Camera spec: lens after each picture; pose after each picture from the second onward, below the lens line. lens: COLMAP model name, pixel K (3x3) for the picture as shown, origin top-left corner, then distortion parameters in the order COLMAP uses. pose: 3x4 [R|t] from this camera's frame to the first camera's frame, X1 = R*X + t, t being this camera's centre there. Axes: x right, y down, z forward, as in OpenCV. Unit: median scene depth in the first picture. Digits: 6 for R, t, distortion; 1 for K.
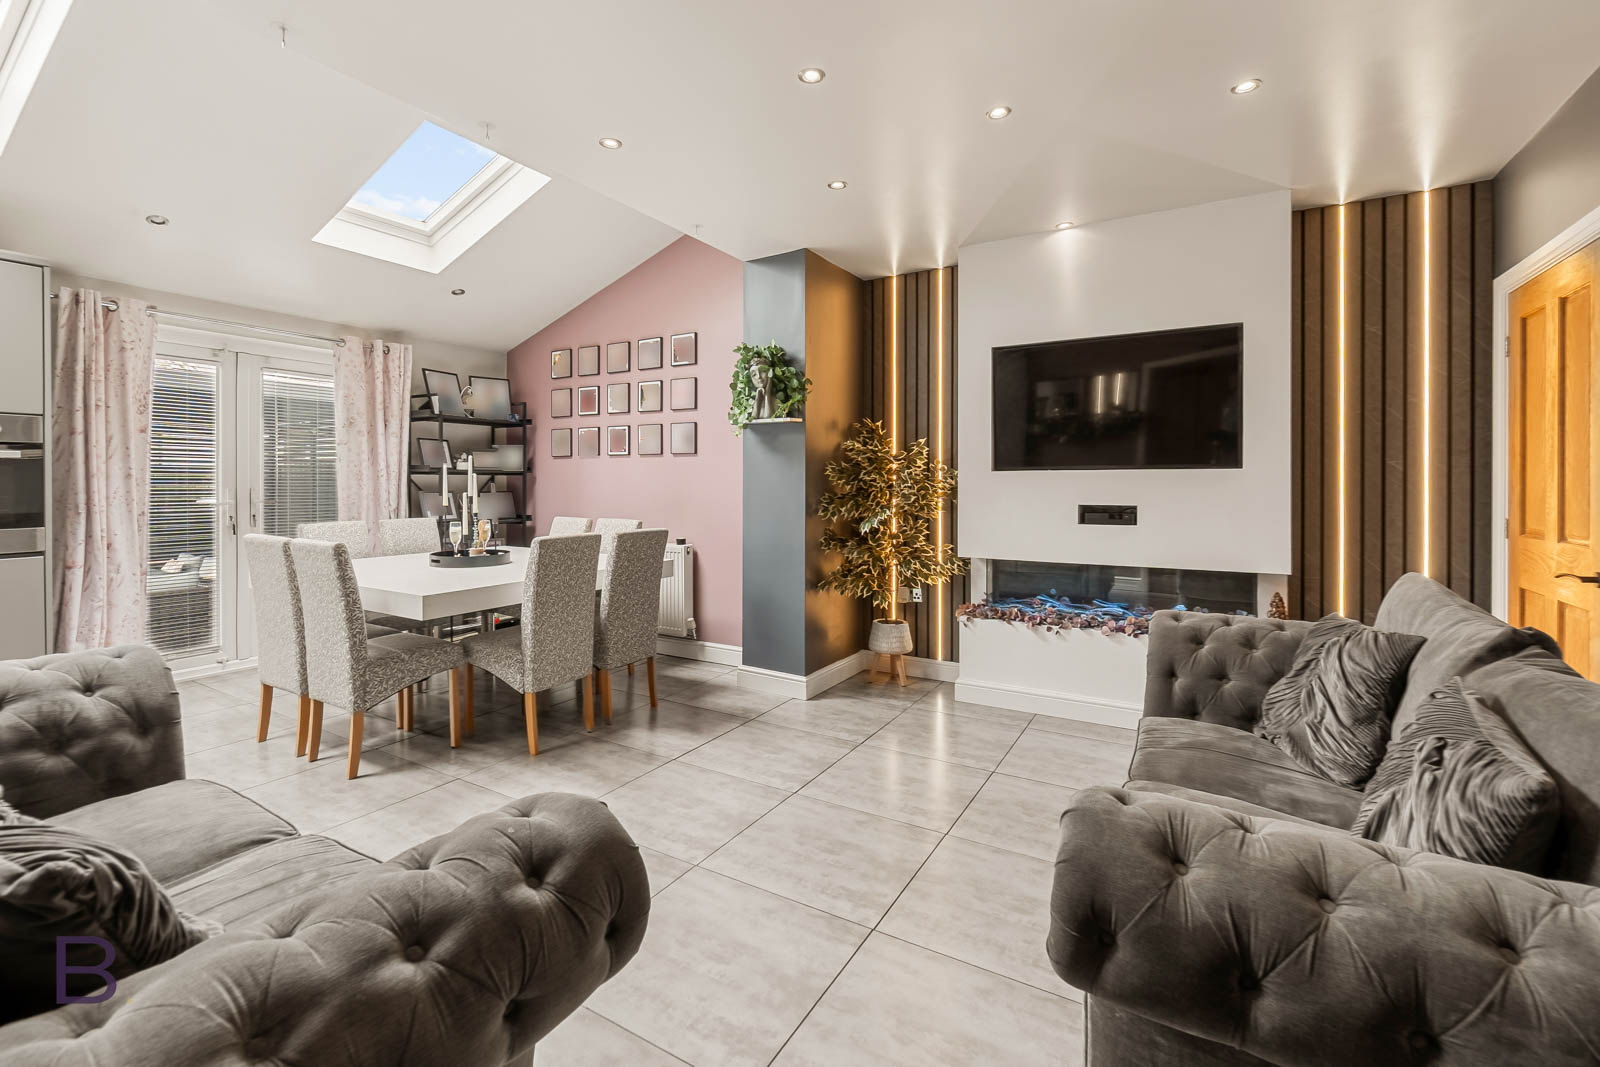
lens RADIAL K [[705.0, 0, 819.3], [0, 705.0, 498.3], [0, 0, 1]] dist [-0.001077, -0.000138]
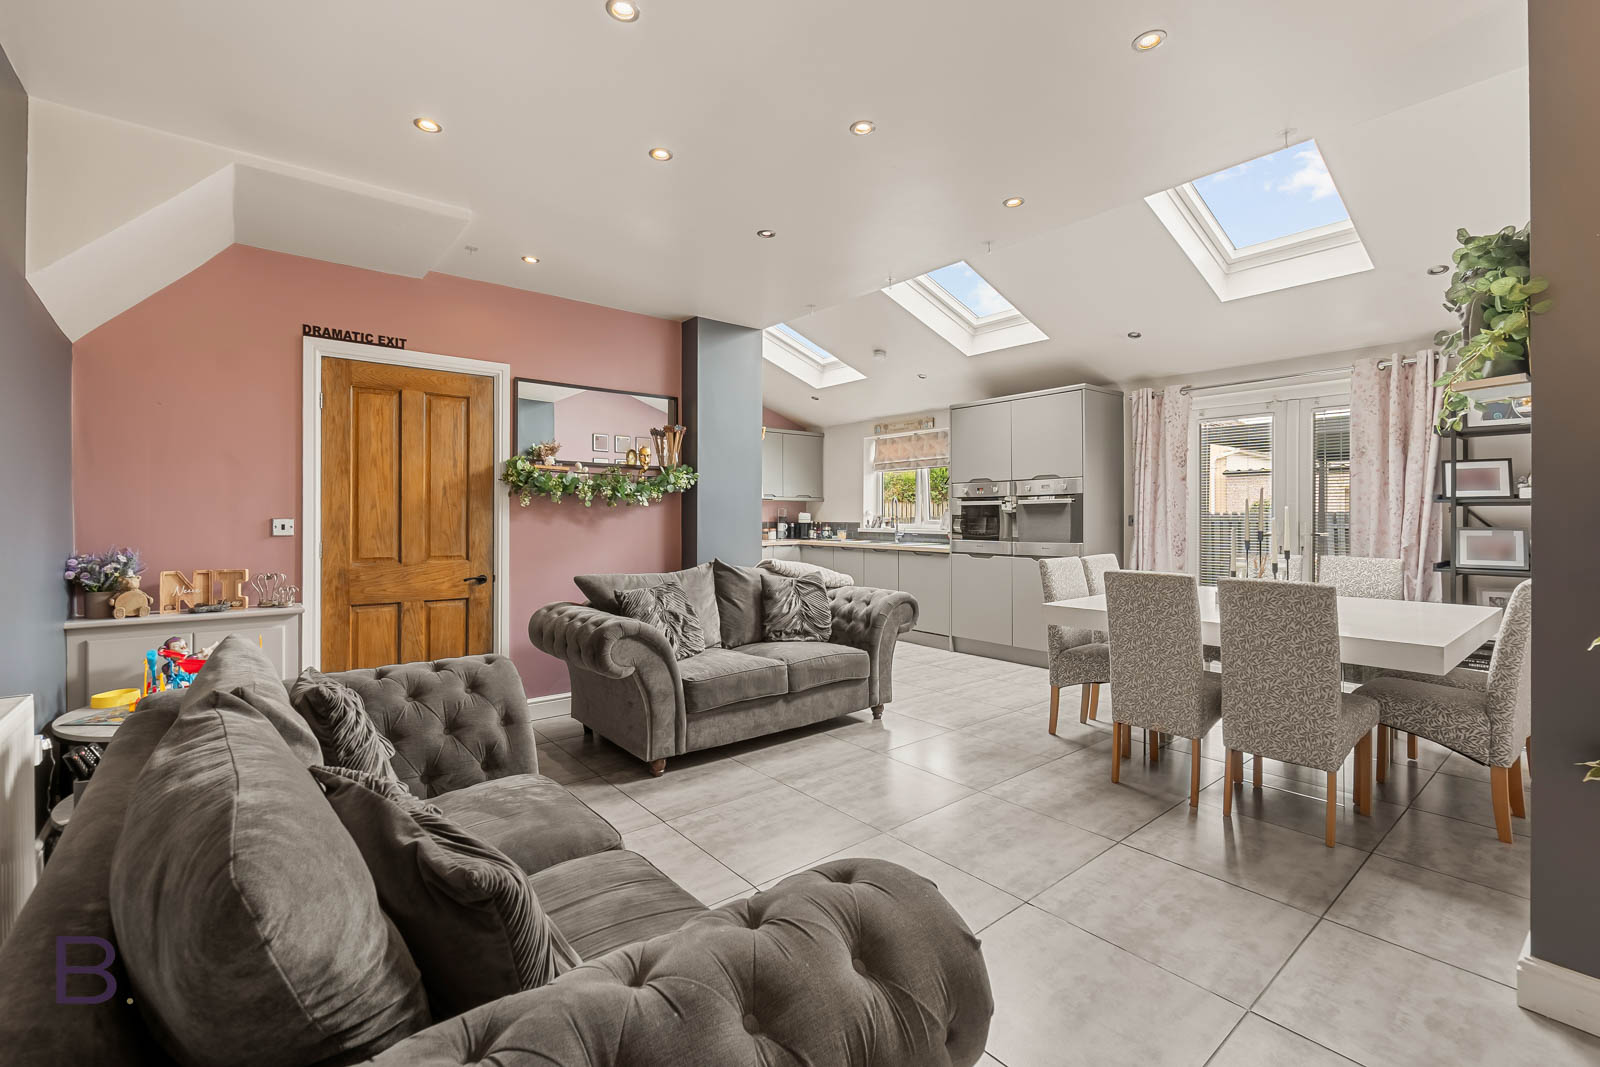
lens RADIAL K [[676.3, 0, 800.0], [0, 676.3, 533.5], [0, 0, 1]] dist [-0.000151, -0.000004]
pose [[-0.352942, 0.022832, -0.935367, 0.690065], [-0.010385, 0.999545, 0.028317, -0.020038], [0.935588, 0.019708, -0.352544, 0.941031]]
